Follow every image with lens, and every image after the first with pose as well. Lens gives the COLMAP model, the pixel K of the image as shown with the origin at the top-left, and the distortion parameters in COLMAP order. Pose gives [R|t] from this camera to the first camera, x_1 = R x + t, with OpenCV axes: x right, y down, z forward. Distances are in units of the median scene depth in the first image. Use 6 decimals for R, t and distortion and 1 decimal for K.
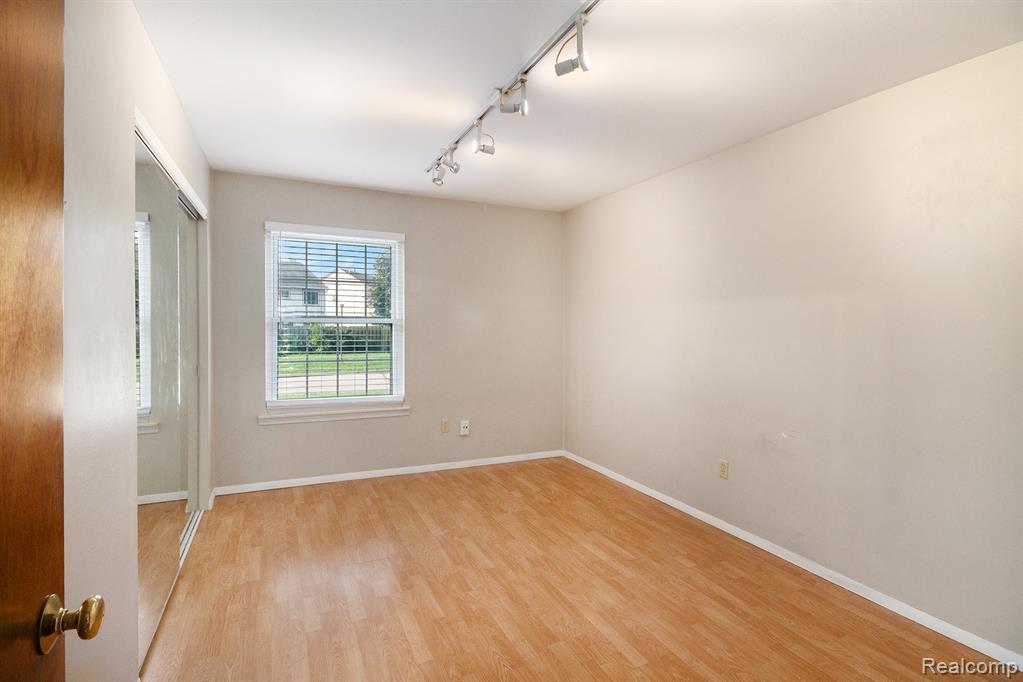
lens RADIAL K [[492.3, 0, 508.5], [0, 492.3, 327.6], [0, 0, 1]] dist [0.000183, -0.000227]
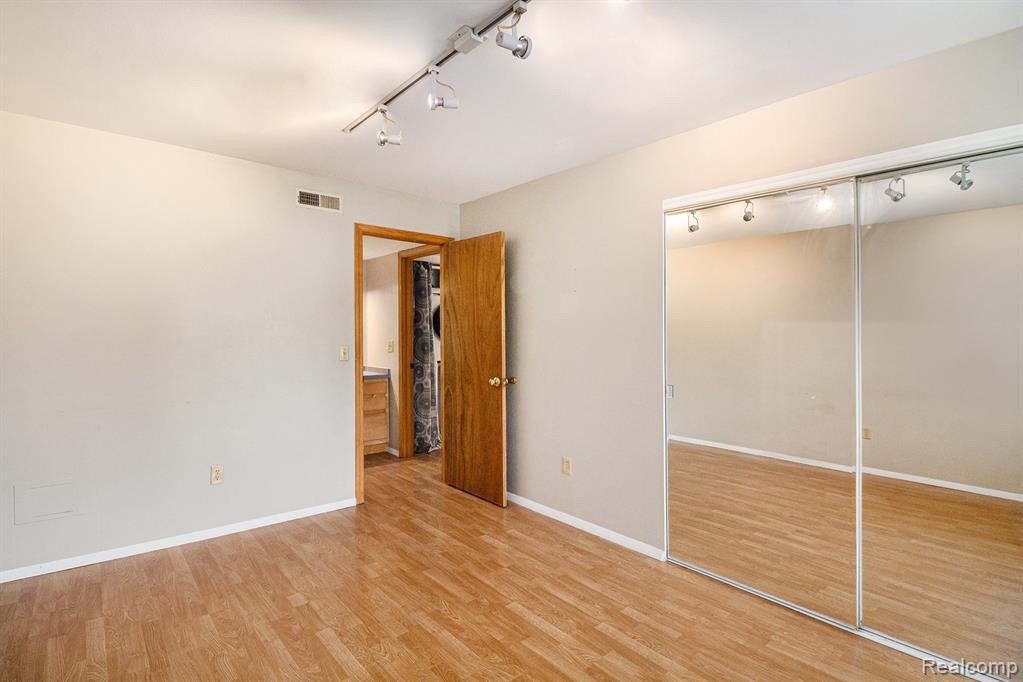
lens RADIAL K [[492.3, 0, 508.5], [0, 492.3, 327.6], [0, 0, 1]] dist [0.000183, -0.000227]
pose [[-0.961400, -0.021688, -0.274298, 0.099259], [-0.022748, 0.999741, 0.000685, -0.007374], [0.274212, 0.006898, -0.961645, 1.149199]]
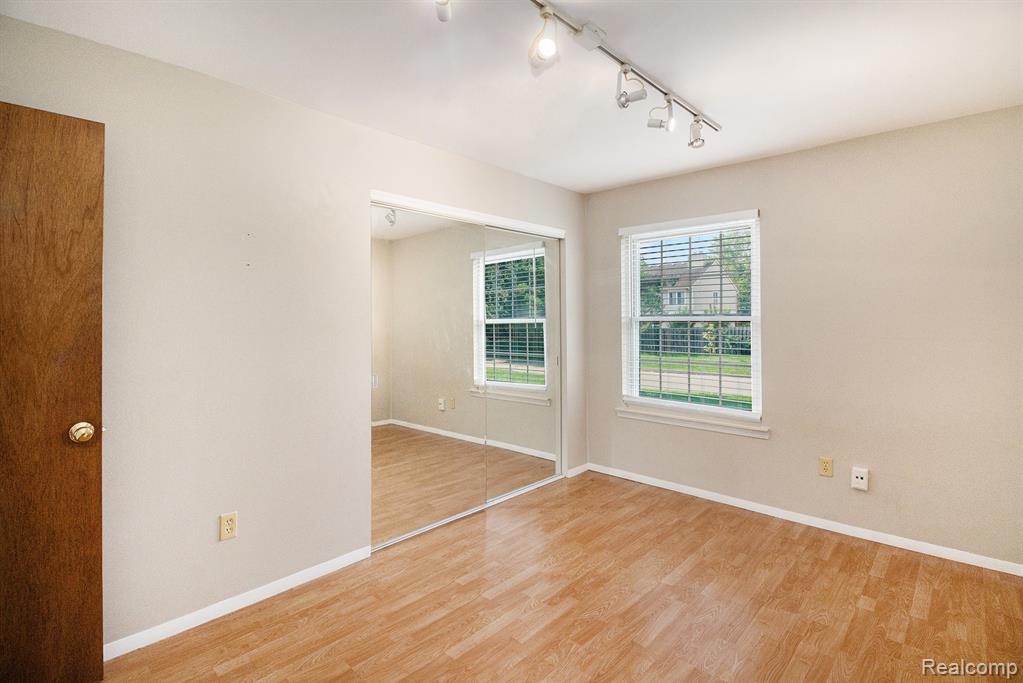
lens RADIAL K [[490.4, 0, 507.6], [0, 490.4, 318.8], [0, 0, 1]] dist [0.001139, -0.012818]
pose [[0.368071, -0.015944, -0.929661, 0.431498], [-0.001963, 0.999837, -0.017924, 0.002484], [0.929796, 0.008422, 0.367980, 0.387960]]
